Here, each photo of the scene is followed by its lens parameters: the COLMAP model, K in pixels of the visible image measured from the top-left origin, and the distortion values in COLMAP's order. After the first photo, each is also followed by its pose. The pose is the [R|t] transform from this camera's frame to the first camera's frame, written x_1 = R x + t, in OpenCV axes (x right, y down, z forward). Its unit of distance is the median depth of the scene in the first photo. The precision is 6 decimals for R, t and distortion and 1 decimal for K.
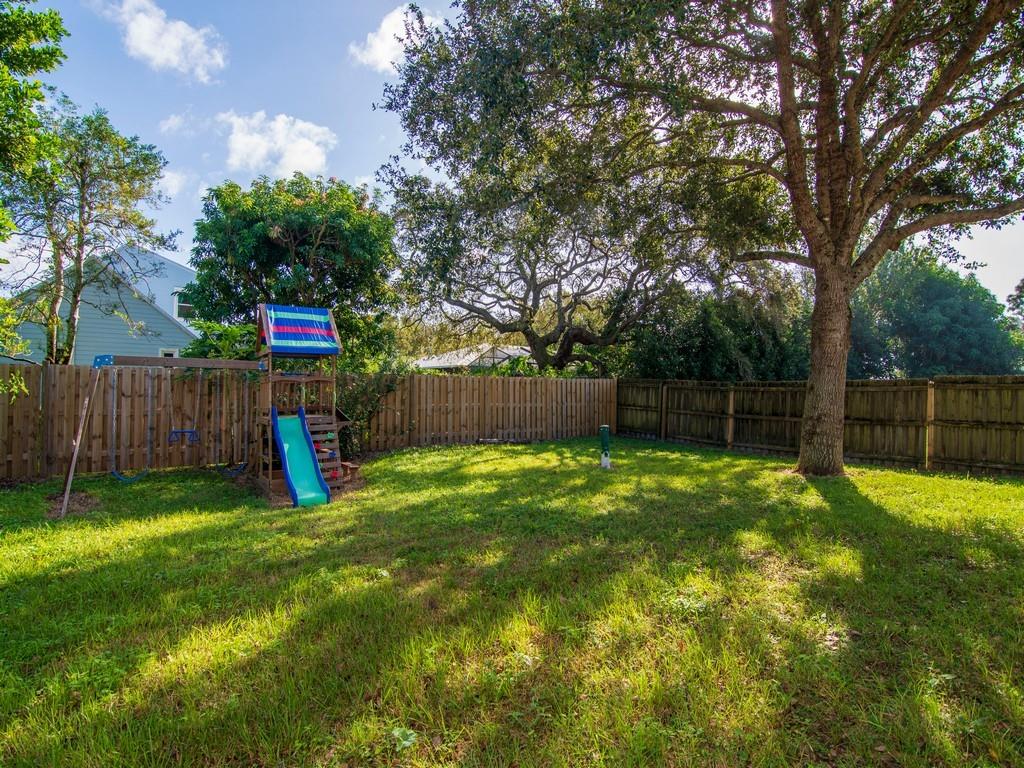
lens RADIAL K [[493.3, 0, 508.4], [0, 493.3, 382.5], [0, 0, 1]] dist [-0.007212, -0.000877]
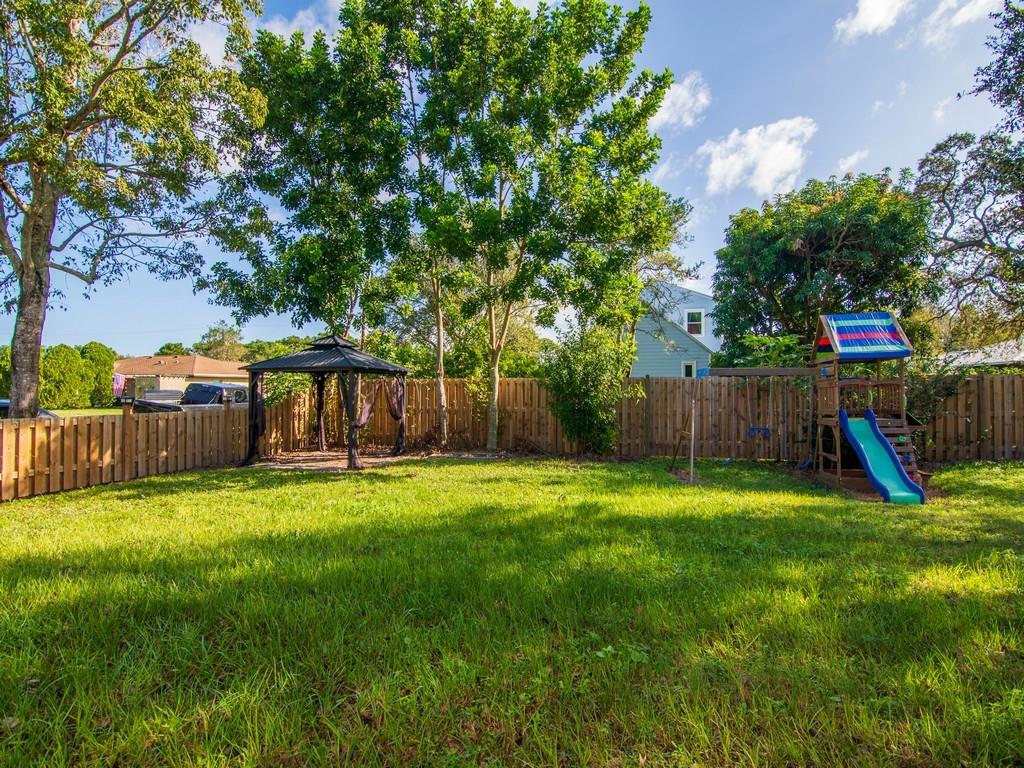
lens RADIAL K [[494.6, 0, 508.1], [0, 494.6, 384.5], [0, 0, 1]] dist [-0.010913, -0.004828]
pose [[0.638970, -0.023296, -0.768879, -0.086949], [0.016660, 0.999726, -0.016445, 0.000662], [0.769051, -0.002302, 0.639183, -0.194002]]
